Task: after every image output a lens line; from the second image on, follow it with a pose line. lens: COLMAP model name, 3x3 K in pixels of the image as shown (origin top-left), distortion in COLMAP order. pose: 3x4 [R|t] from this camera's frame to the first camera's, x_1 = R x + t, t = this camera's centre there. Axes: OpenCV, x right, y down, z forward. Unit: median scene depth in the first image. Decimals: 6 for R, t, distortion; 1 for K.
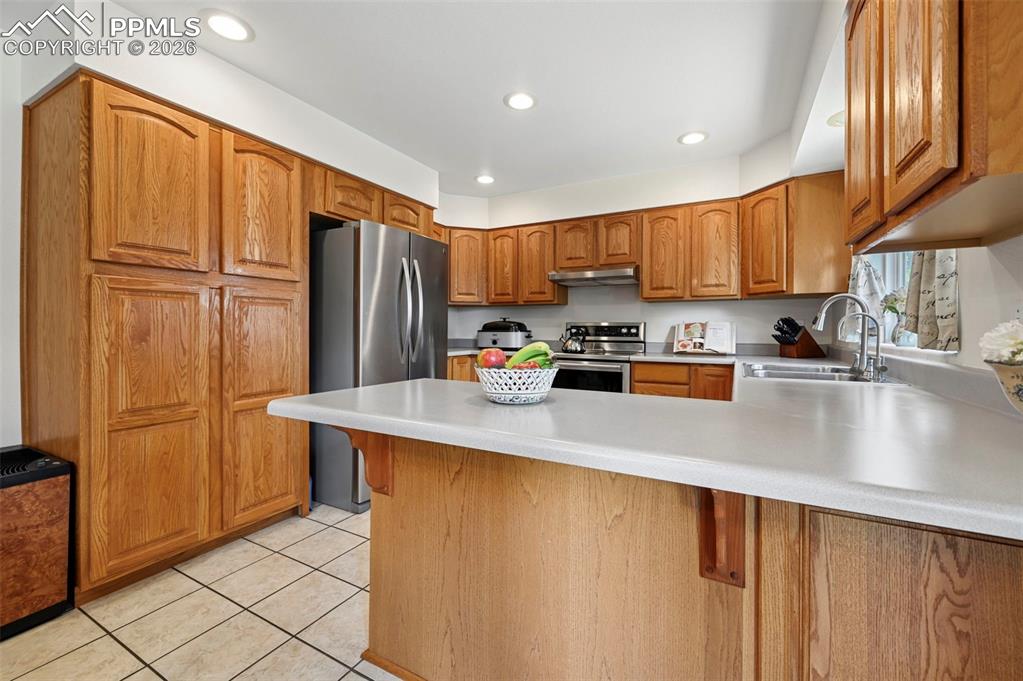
lens RADIAL K [[410.6, 0, 517.5], [0, 410.6, 329.4], [0, 0, 1]] dist [-0.001921, -0.000264]
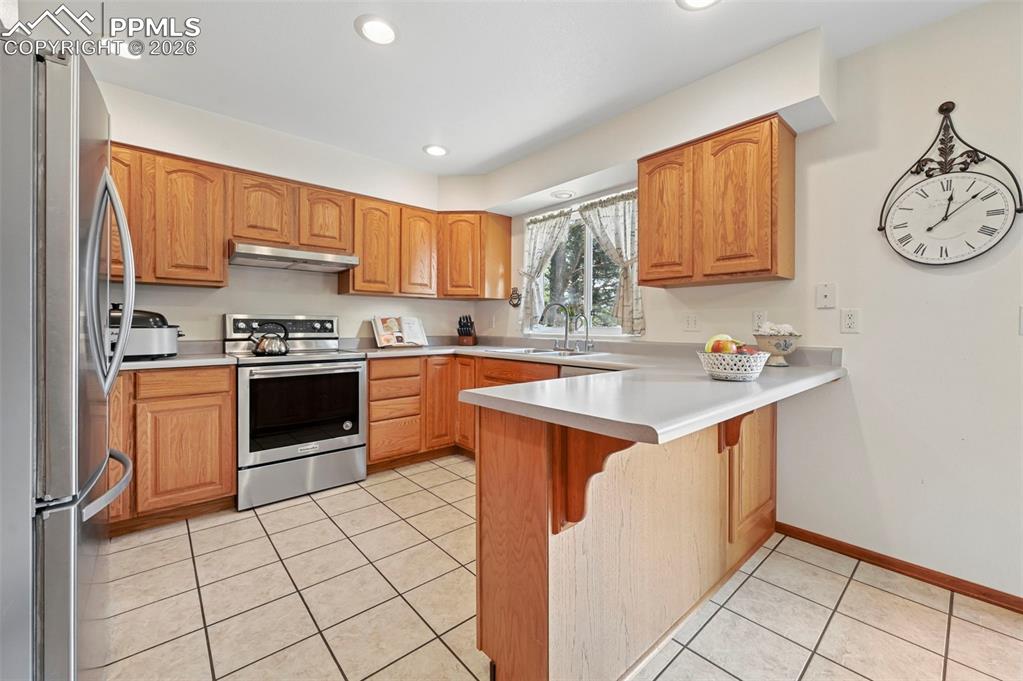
lens RADIAL K [[410.6, 0, 536.1], [0, 410.6, 329.3], [0, 0, 1]] dist [-0.001921, -0.000264]
pose [[0.329522, -0.011026, 0.944083, -0.441330], [-0.001902, 0.999922, 0.012342, -0.000389], [-0.944146, -0.005863, 0.329476, 0.317224]]
